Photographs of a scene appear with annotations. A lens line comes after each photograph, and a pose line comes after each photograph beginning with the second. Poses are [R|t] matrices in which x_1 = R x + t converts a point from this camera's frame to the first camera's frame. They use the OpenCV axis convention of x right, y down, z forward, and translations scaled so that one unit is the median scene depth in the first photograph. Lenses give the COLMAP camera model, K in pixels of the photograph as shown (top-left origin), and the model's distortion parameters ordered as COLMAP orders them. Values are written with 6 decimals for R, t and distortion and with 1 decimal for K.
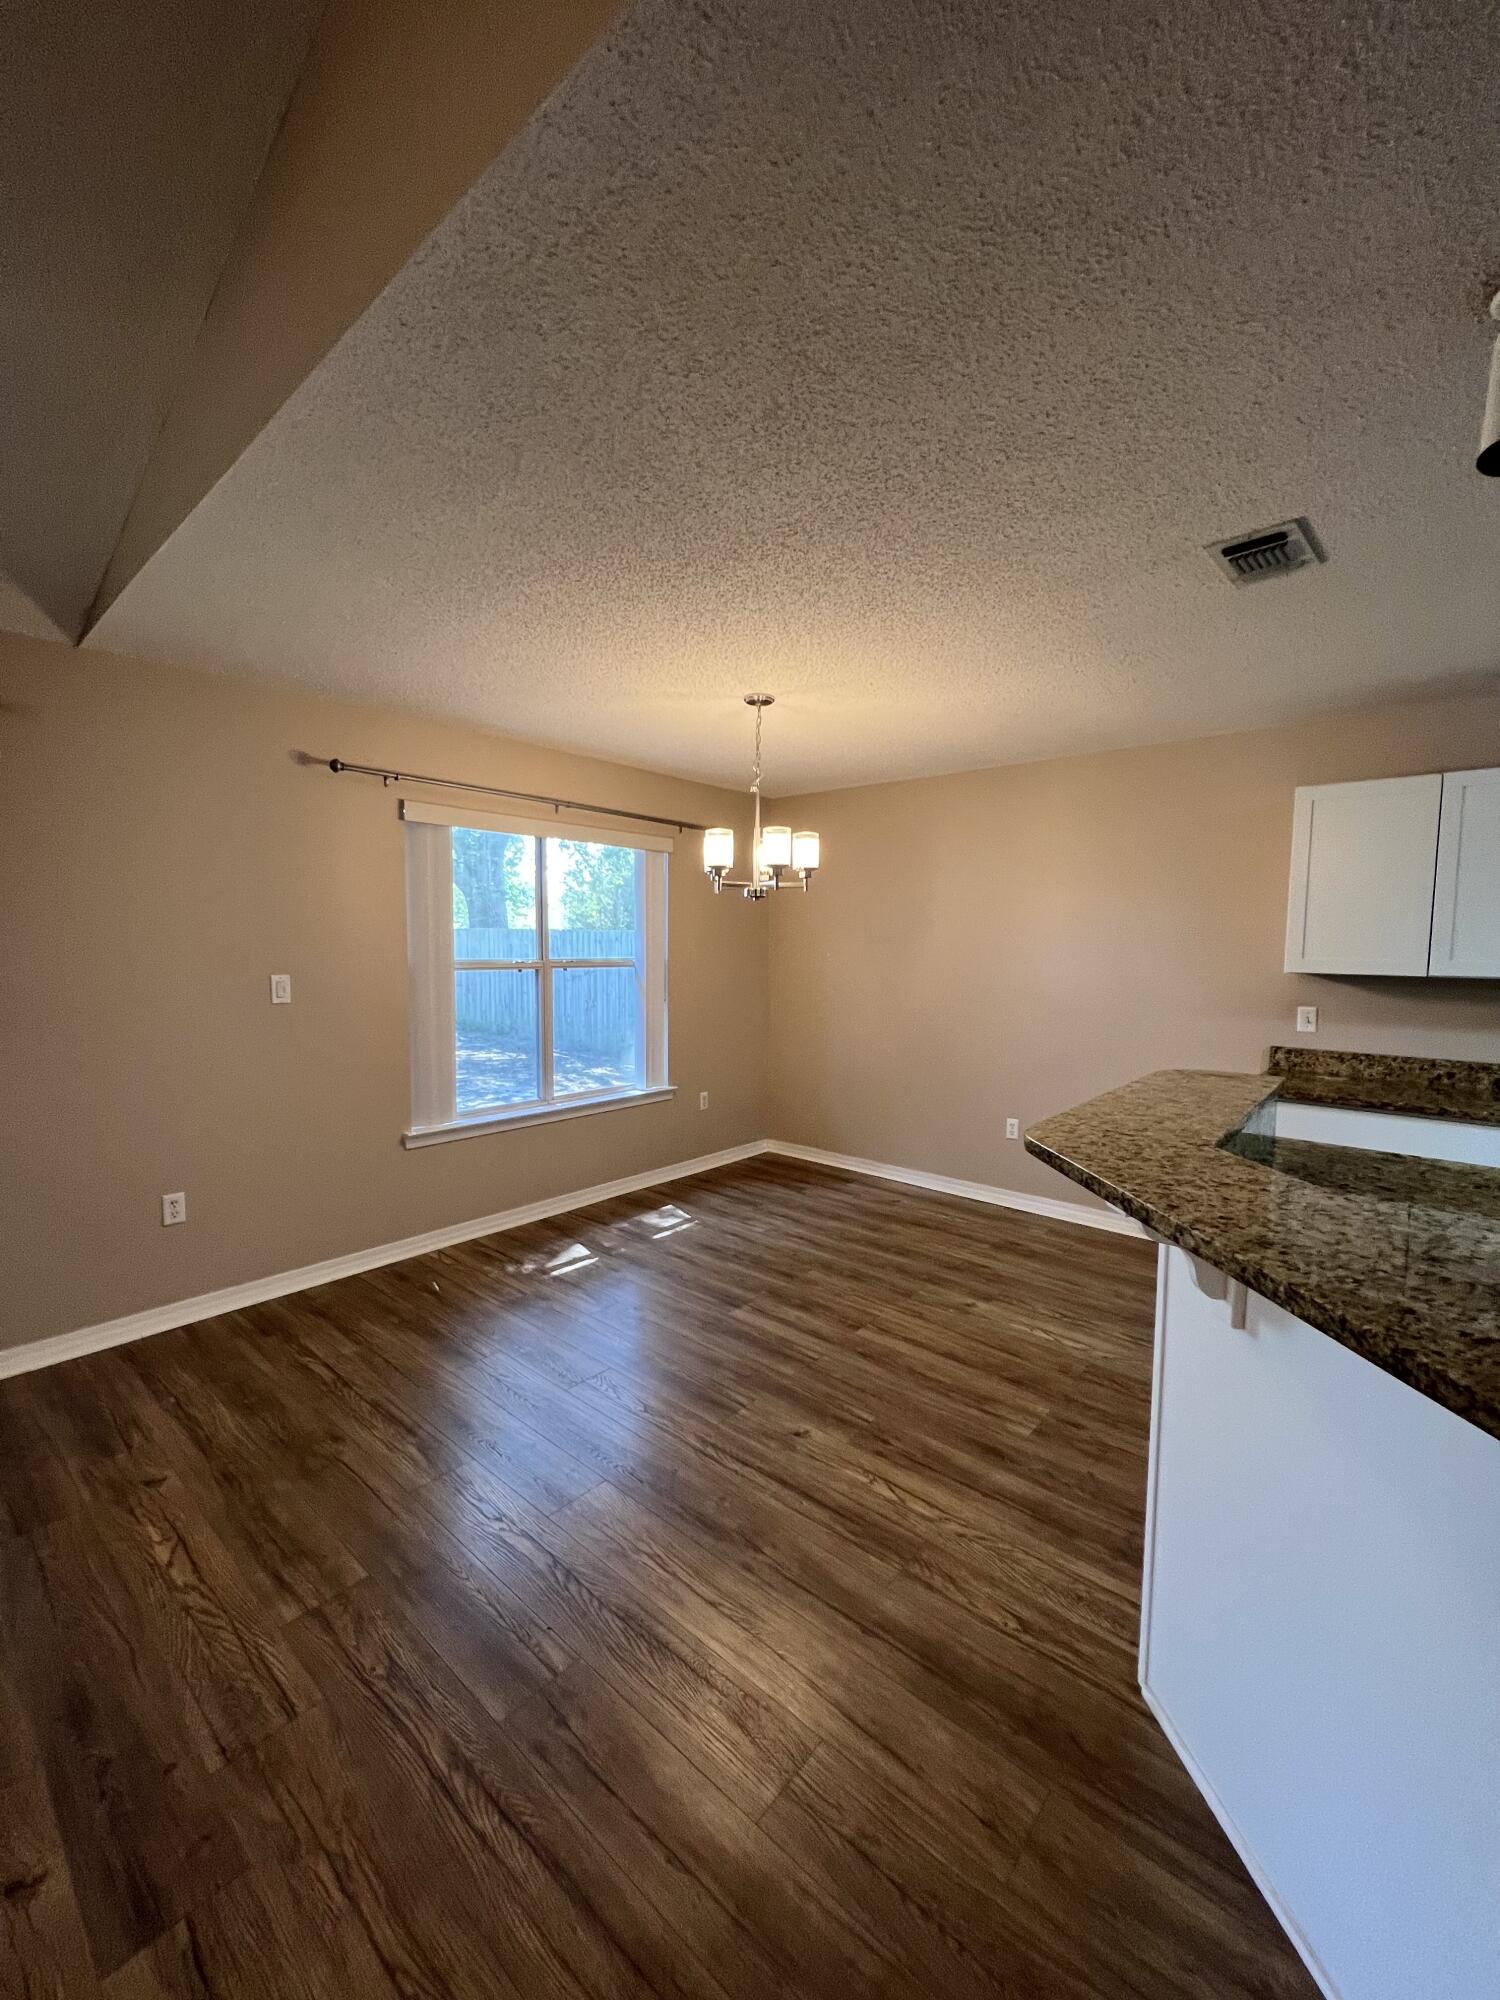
lens RADIAL K [[798.4, 0, 741.8], [0, 798.4, 1001.7], [0, 0, 1]] dist [-0.002636, -0.000184]
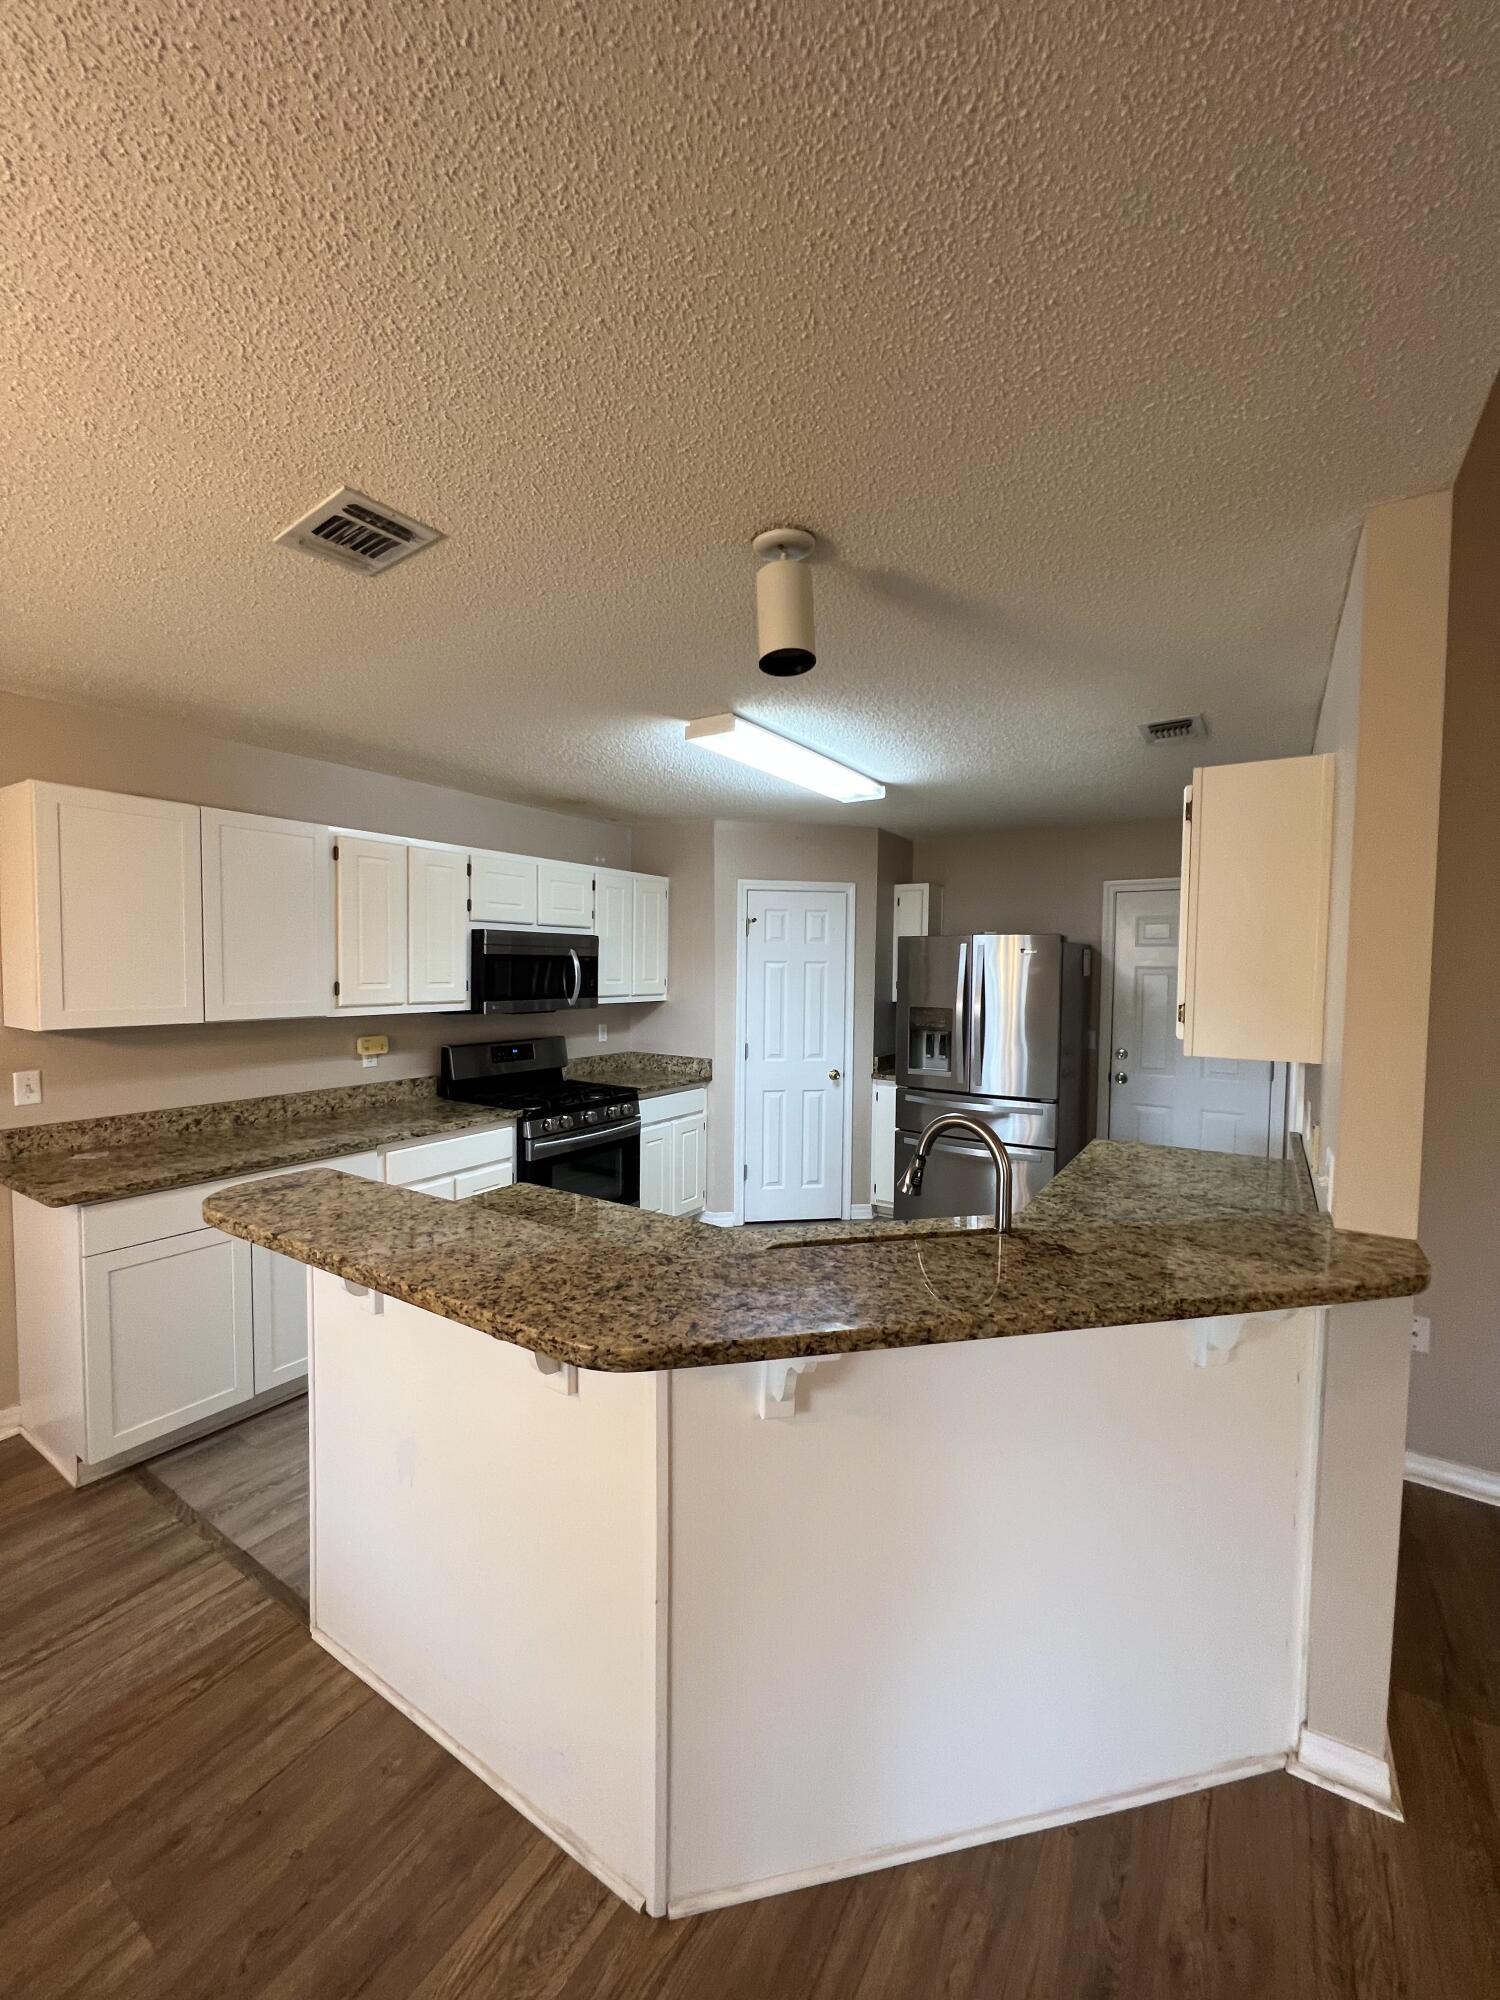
lens RADIAL K [[798.4, 0, 741.8], [0, 798.4, 1001.7], [0, 0, 1]] dist [-0.002636, -0.000184]
pose [[-0.143536, -0.057245, 0.987988, -0.139273], [0.058850, 0.996065, 0.066263, -0.074977], [-0.987894, 0.067654, -0.139602, 0.470229]]
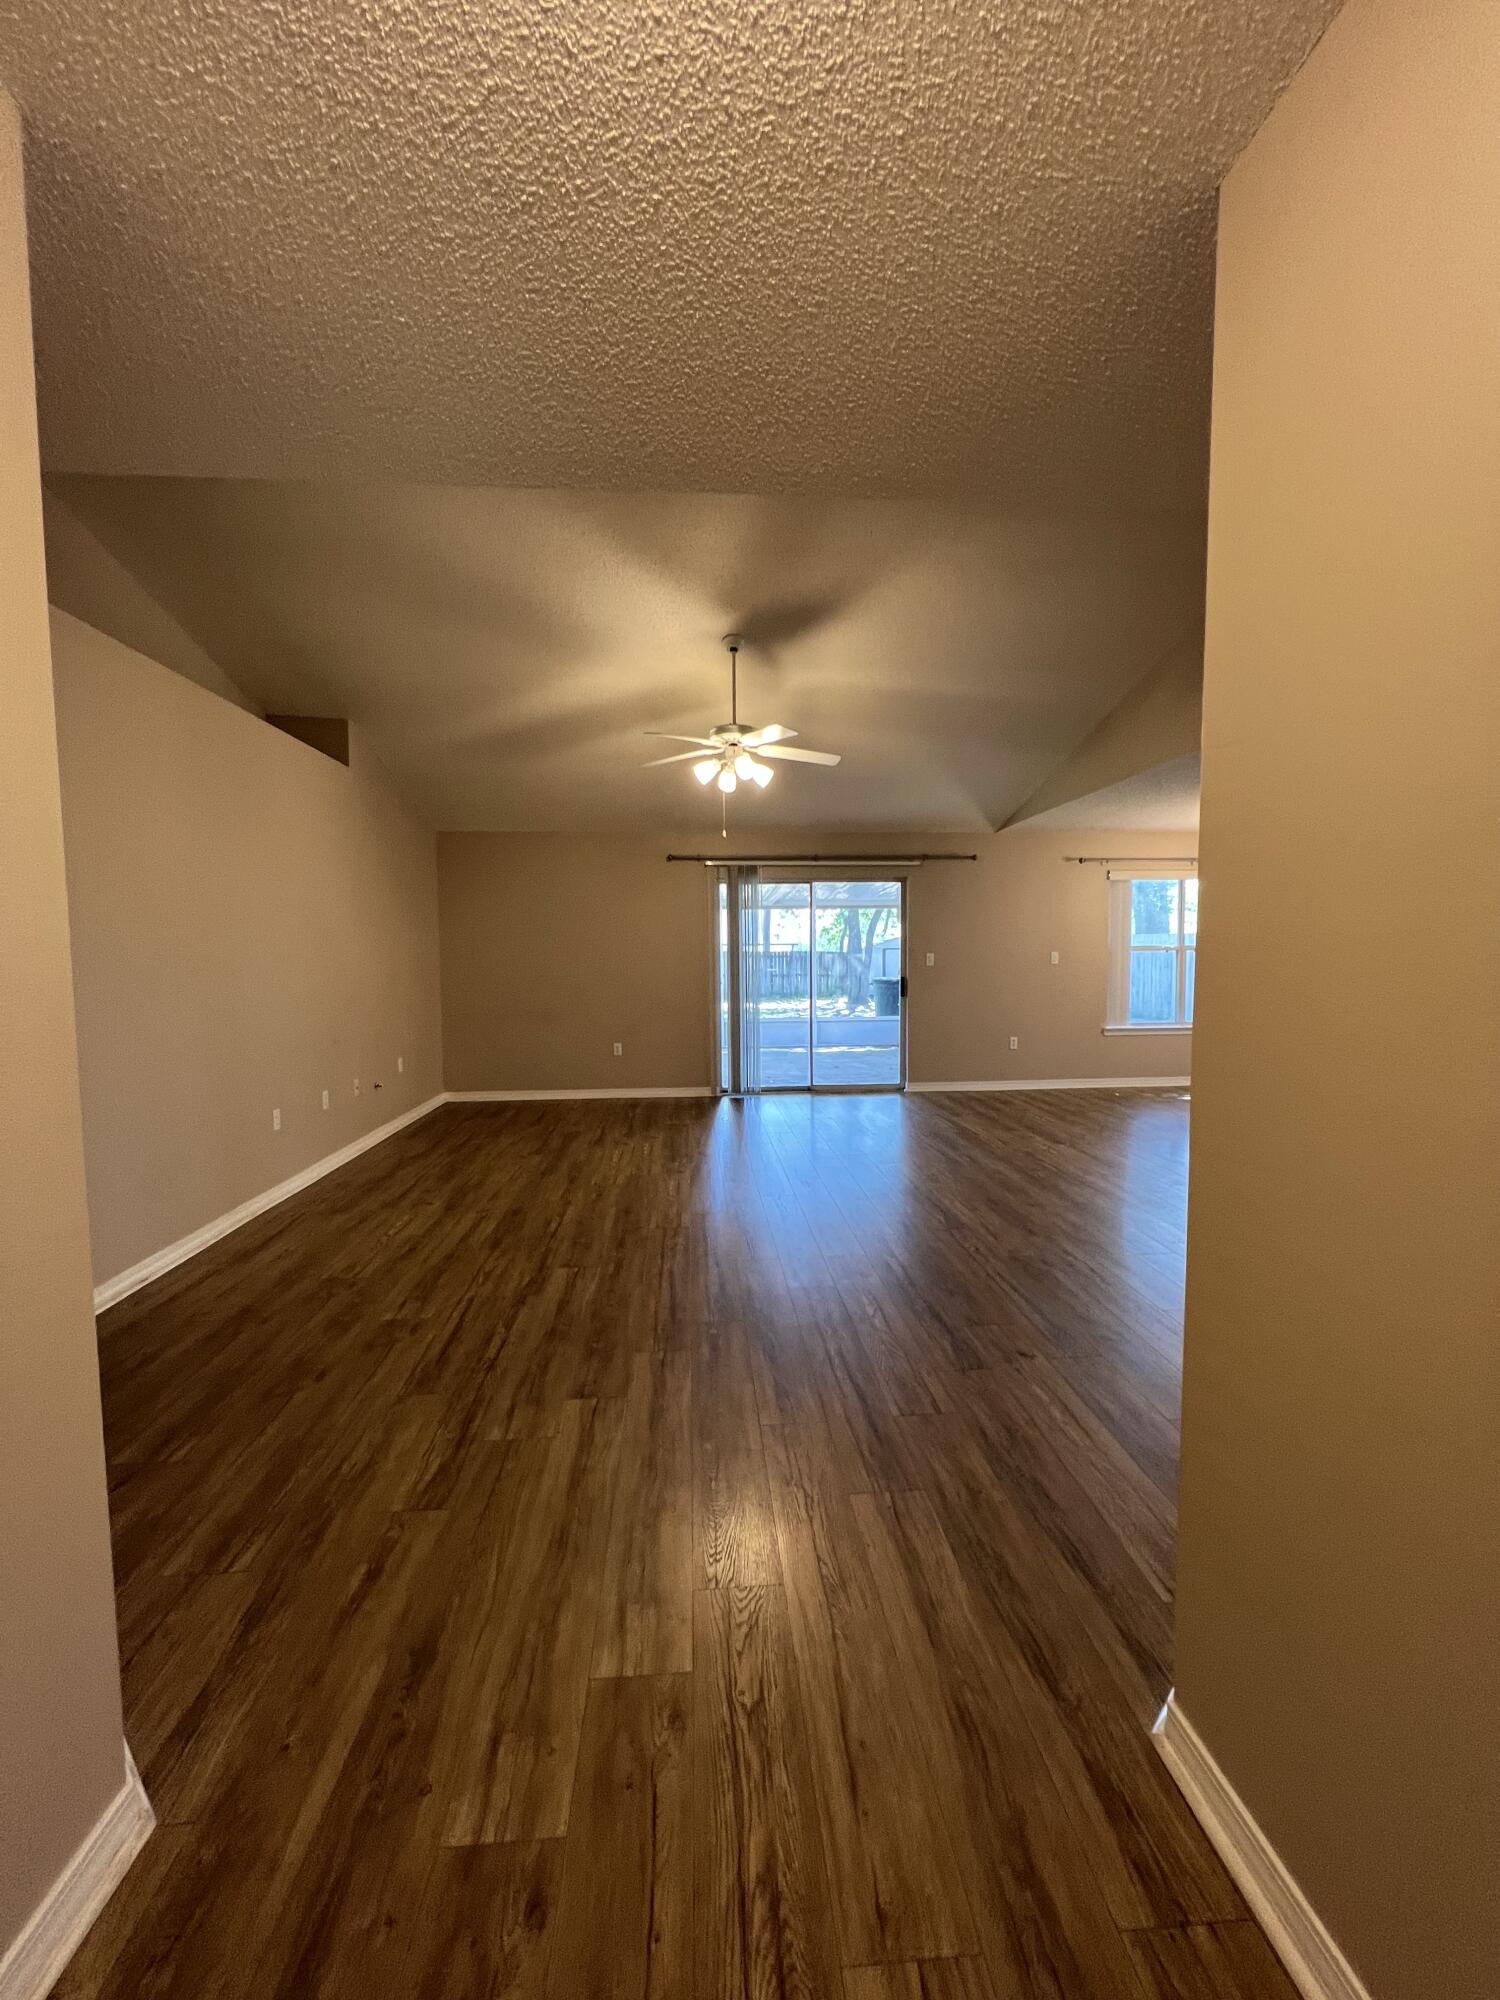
lens RADIAL K [[801.4, 0, 749.8], [0, 801.4, 1007.0], [0, 0, 1]] dist [-0.002257, -0.000172]
pose [[0.715870, 0.028806, -0.697639, 0.399049], [-0.034066, 0.999400, 0.006309, 0.134362], [0.697402, 0.019250, 0.716422, -1.219813]]
